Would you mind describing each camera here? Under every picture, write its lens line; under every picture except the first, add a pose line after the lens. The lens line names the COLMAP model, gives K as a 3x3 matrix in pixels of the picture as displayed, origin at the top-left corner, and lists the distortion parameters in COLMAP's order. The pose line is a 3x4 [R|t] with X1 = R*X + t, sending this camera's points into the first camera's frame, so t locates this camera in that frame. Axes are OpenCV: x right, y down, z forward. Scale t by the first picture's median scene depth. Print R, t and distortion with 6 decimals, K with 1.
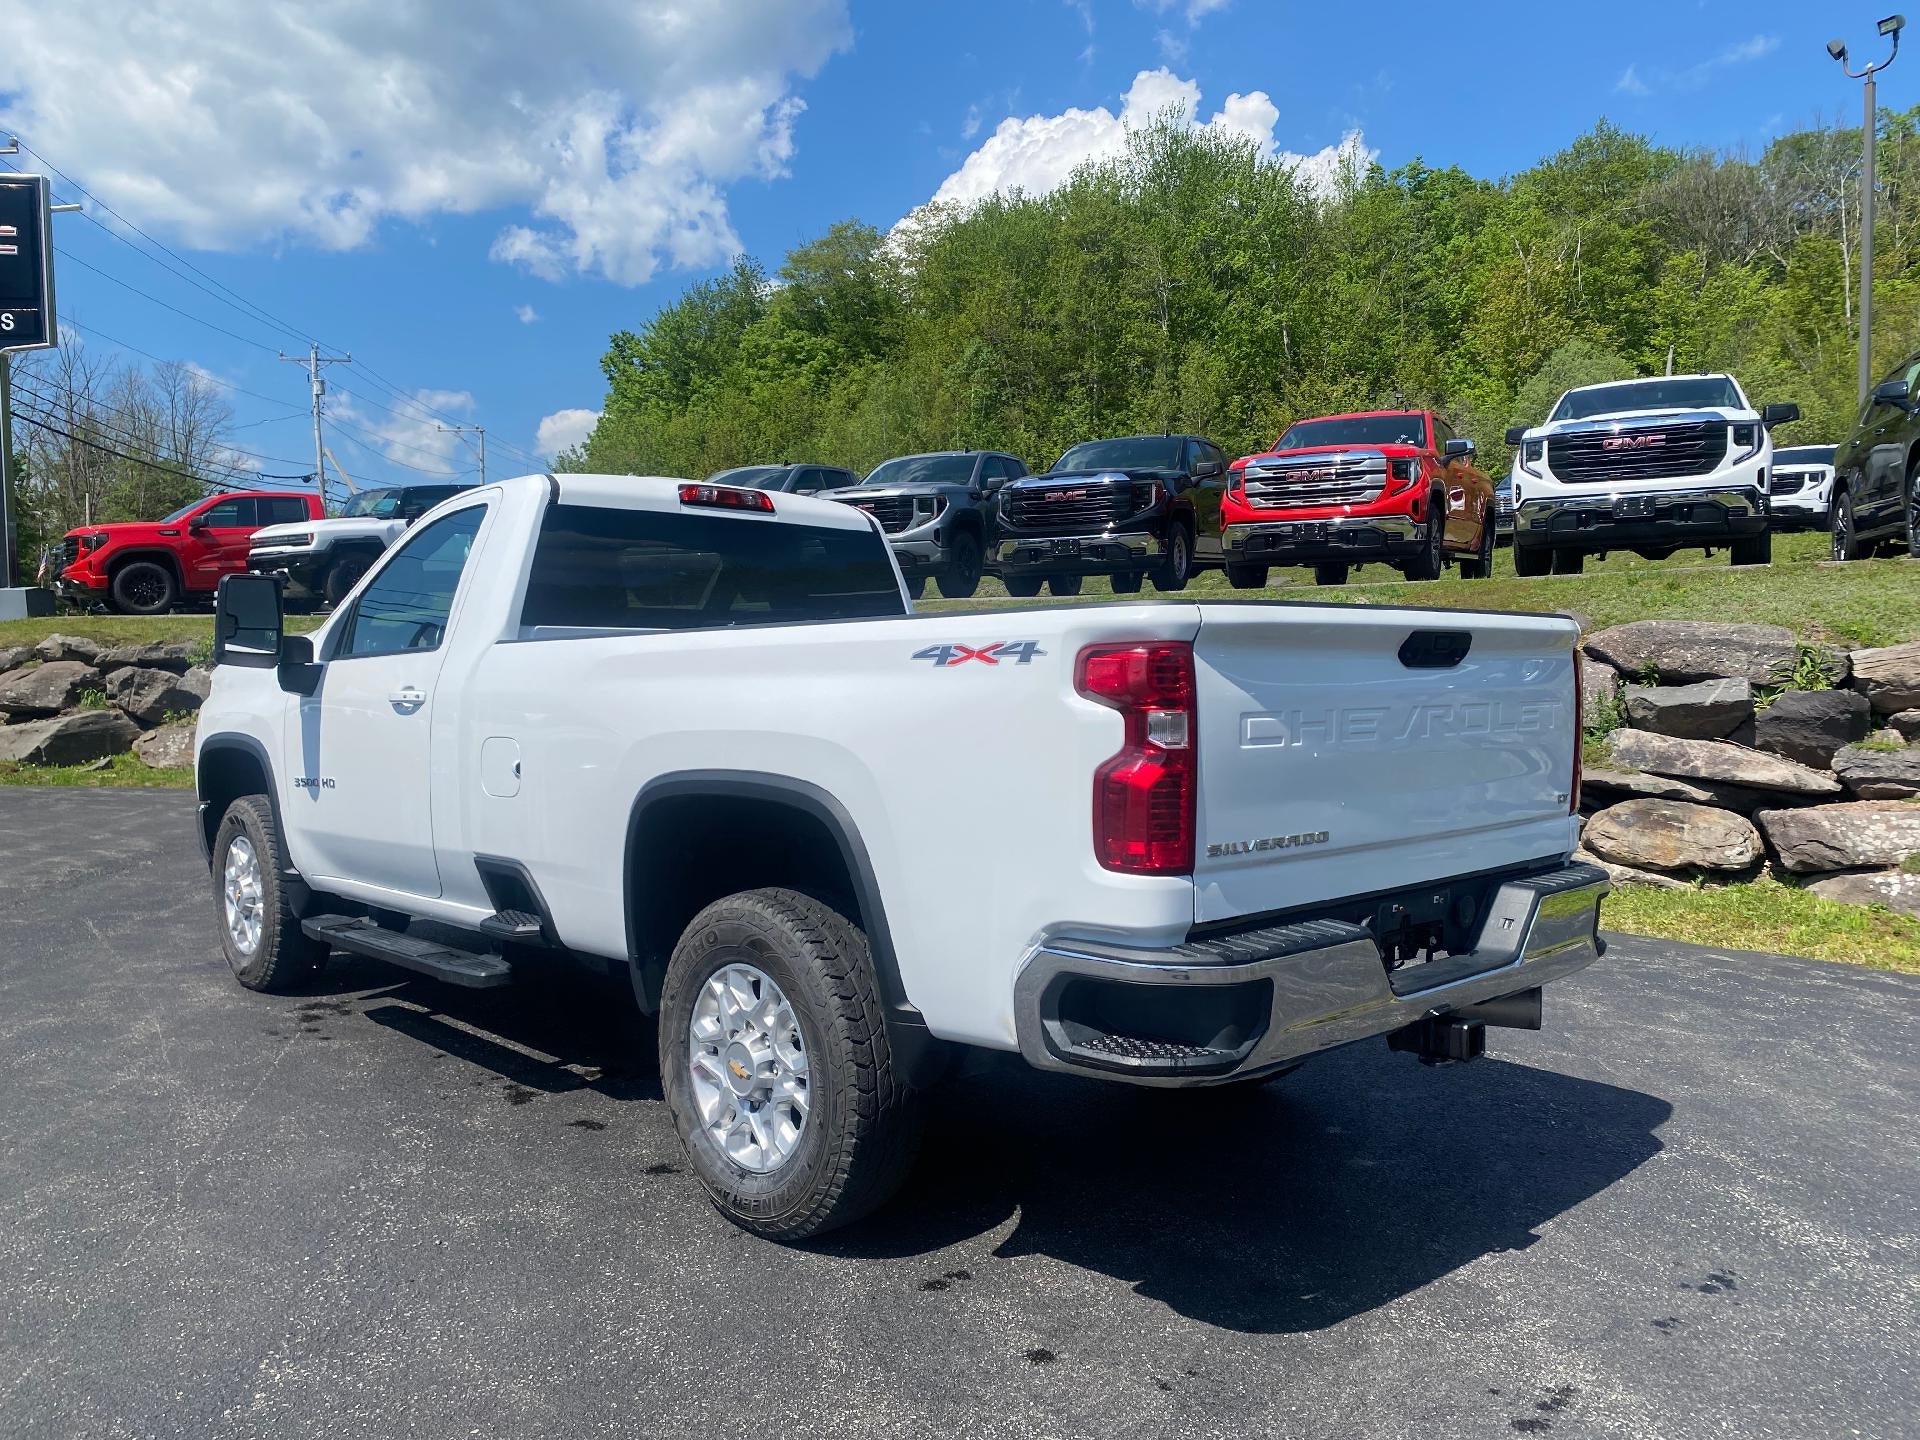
lens RADIAL K [[1468.7, 0, 960.1], [0, 1468.7, 727.5], [0, 0, 1]] dist [0.017124, -0.015903]
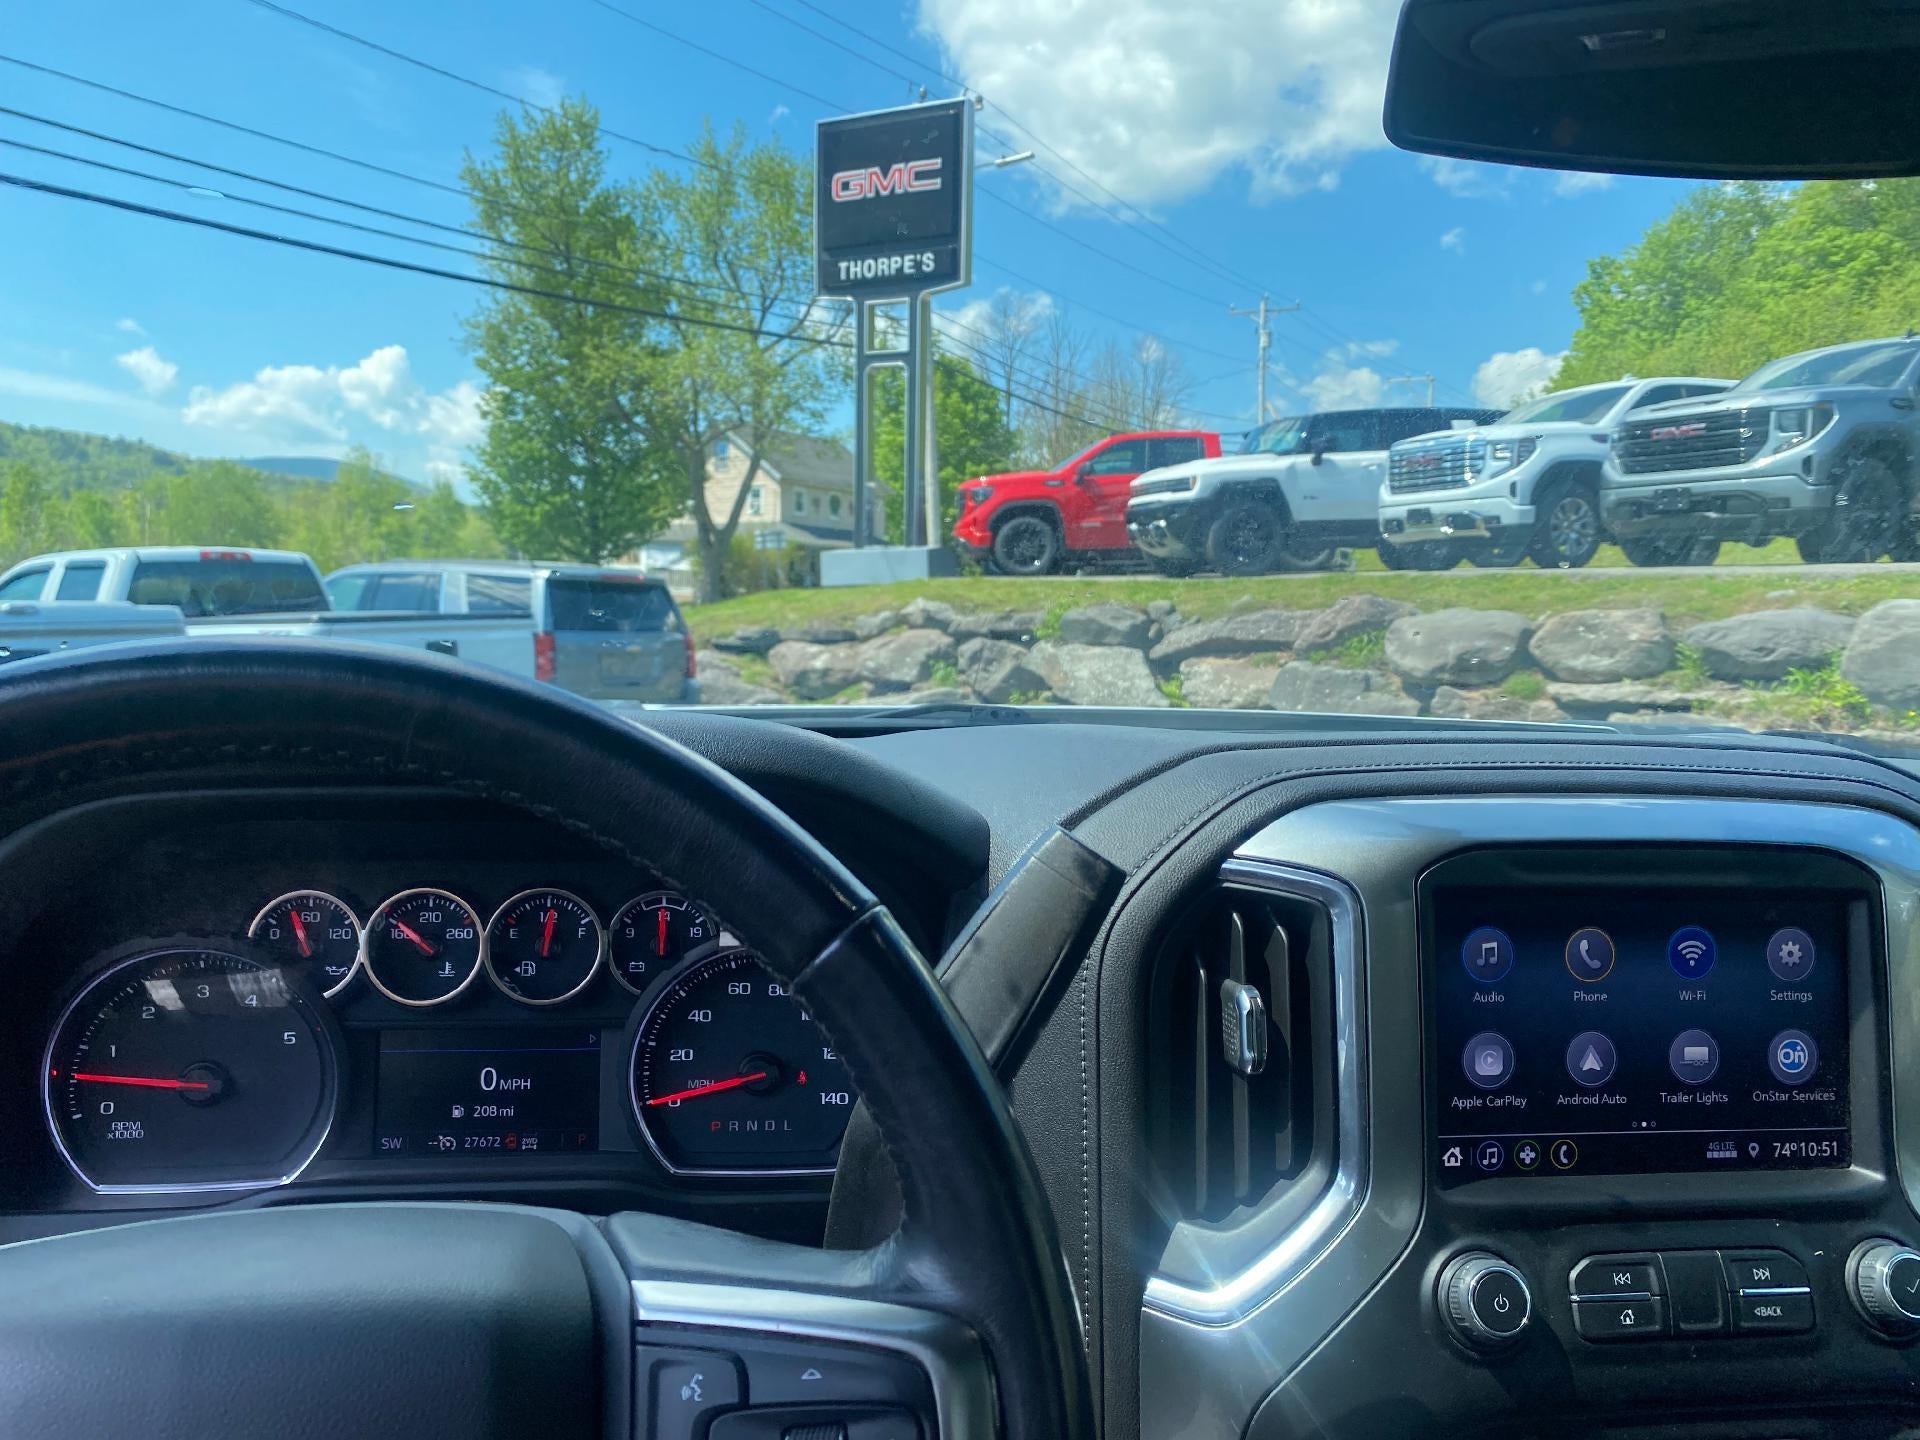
lens RADIAL K [[1468.7, 0, 948.6], [0, 1468.7, 756.4], [0, 0, 1]] dist [0.017124, -0.015903]
pose [[0.812978, 0.080314, -0.576728, -0.083852], [-0.054364, 0.996585, 0.062149, -0.024668], [0.579750, -0.019173, 0.814569, 0.295264]]
